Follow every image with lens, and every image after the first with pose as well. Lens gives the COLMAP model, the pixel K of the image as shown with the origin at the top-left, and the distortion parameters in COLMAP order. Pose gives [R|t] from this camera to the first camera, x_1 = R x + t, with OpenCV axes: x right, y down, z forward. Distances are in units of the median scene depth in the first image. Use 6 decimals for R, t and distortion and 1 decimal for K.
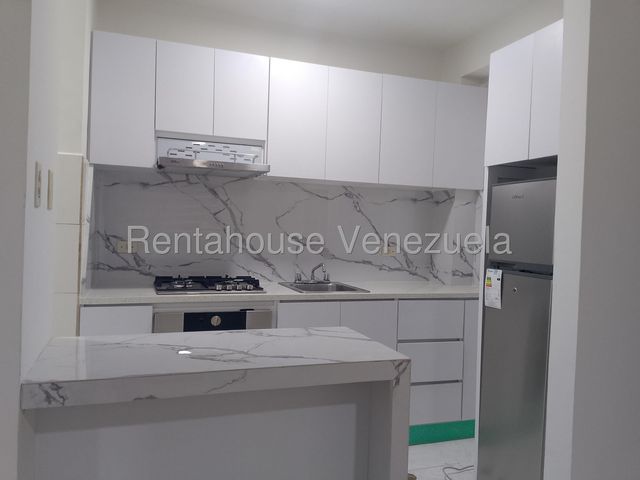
lens RADIAL K [[515.8, 0, 320.8], [0, 515.8, 236.5], [0, 0, 1]] dist [0.073965, -0.127025]
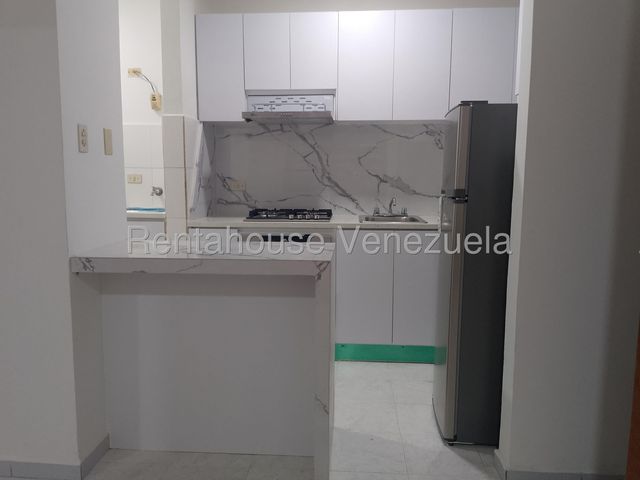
lens RADIAL K [[515.8, 0, 318.9], [0, 515.8, 241.1], [0, 0, 1]] dist [0.073965, -0.127025]
pose [[0.911933, 0.022080, -0.409744, 0.333668], [0.023051, 0.994218, 0.104878, 0.026251], [0.409691, -0.105087, 0.906151, -0.082121]]
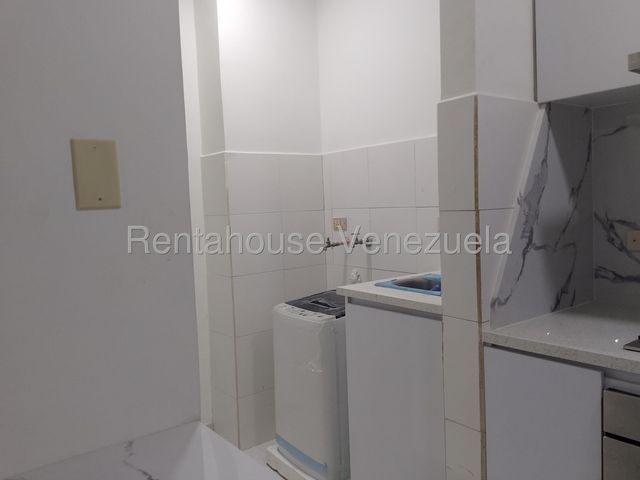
lens RADIAL K [[515.8, 0, 321.9], [0, 515.8, 239.7], [0, 0, 1]] dist [0.073965, -0.127025]
pose [[0.302833, 0.016824, -0.952895, 0.046498], [0.042289, 0.998622, 0.031071, -0.012446], [0.952105, -0.049706, 0.301705, 0.517642]]
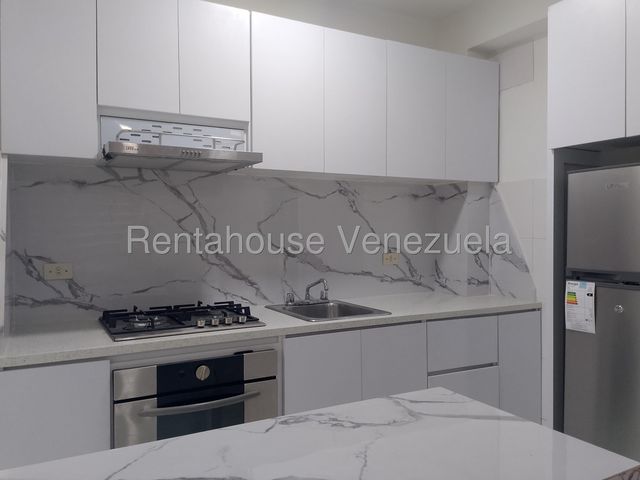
lens RADIAL K [[515.8, 0, 320.7], [0, 515.8, 236.8], [0, 0, 1]] dist [0.073965, -0.127025]
pose [[0.987285, -0.038169, 0.154309, -0.126947], [0.038228, 0.999266, 0.002587, -0.015543], [-0.154294, 0.003345, 0.988019, 0.238814]]
